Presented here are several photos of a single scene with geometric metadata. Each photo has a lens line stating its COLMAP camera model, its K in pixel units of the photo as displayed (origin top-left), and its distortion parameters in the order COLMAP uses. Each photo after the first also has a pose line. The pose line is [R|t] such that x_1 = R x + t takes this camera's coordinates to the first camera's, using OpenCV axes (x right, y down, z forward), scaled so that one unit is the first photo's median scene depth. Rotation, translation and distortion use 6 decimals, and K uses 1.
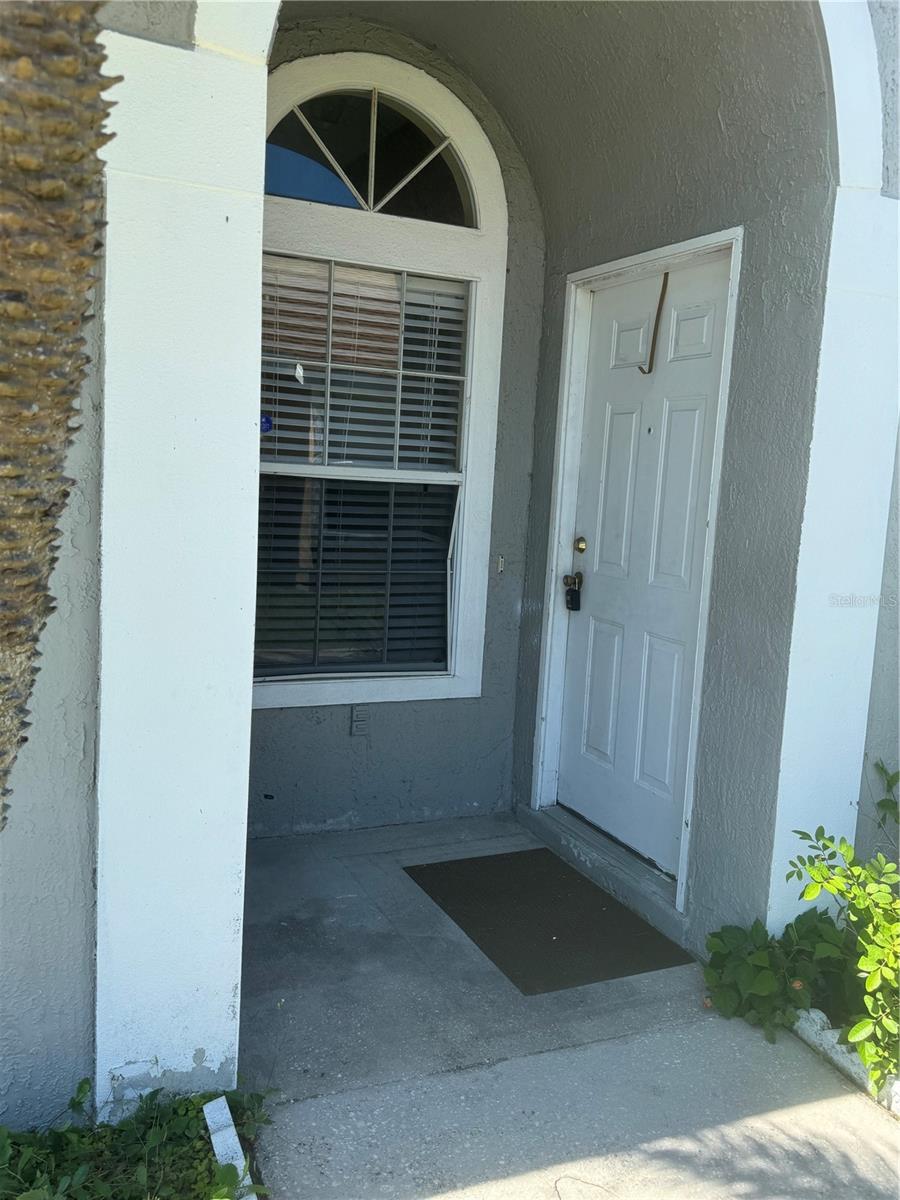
lens RADIAL K [[1021.7, 0, 450.0], [0, 1021.7, 600.0], [0, 0, 1]] dist [0.126551, -0.203762]
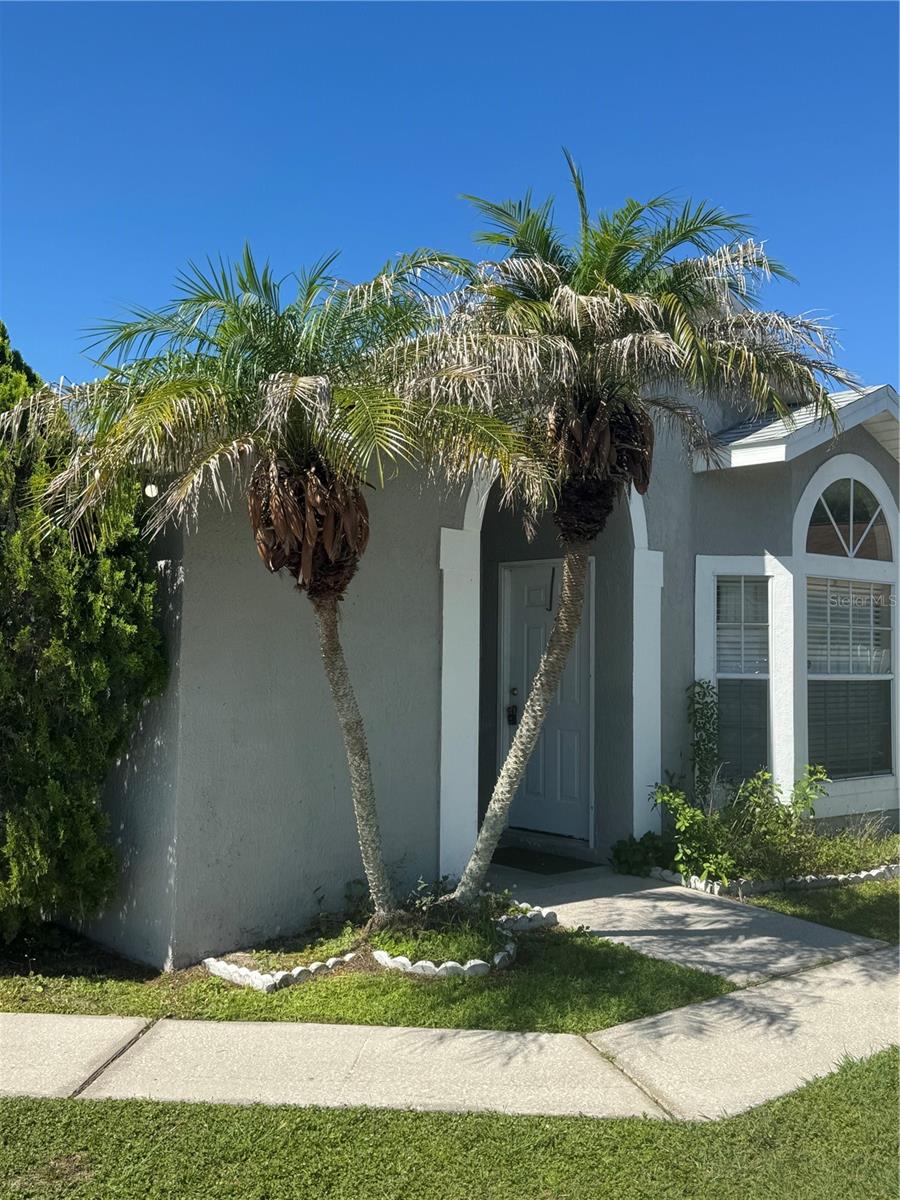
lens RADIAL K [[1175.3, 0, 450.0], [0, 1175.3, 600.0], [0, 0, 1]] dist [0.214249, -0.448409]
pose [[0.951330, -0.025023, 0.307155, -0.907320], [0.077208, 0.984264, -0.158944, 0.166356], [-0.298345, 0.174923, 0.938292, -1.518335]]
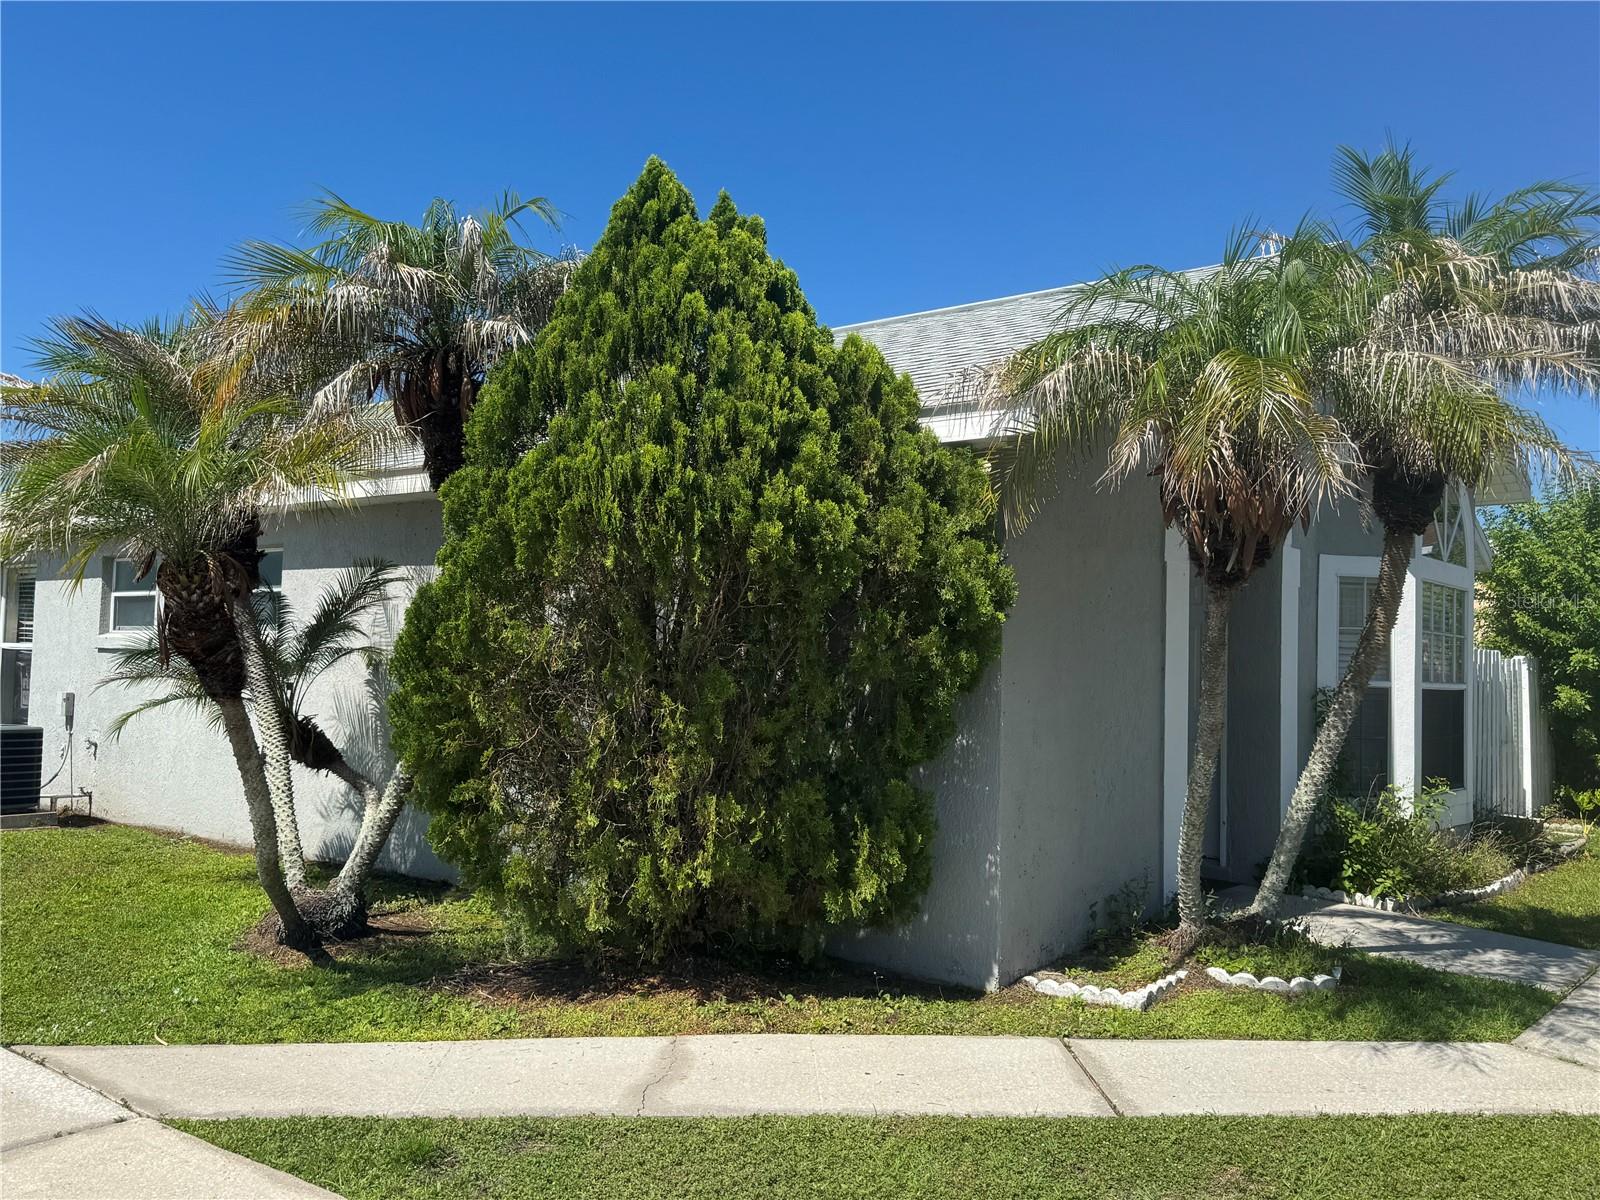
lens RADIAL K [[1362.2, 0, 797.0], [0, 1362.2, 598.2], [0, 0, 1]] dist [0.126551, -0.203762]
pose [[0.886752, -0.002784, 0.462236, -1.948391], [0.080584, 0.985600, -0.148656, 0.119439], [-0.455166, 0.169070, 0.874208, -1.211872]]
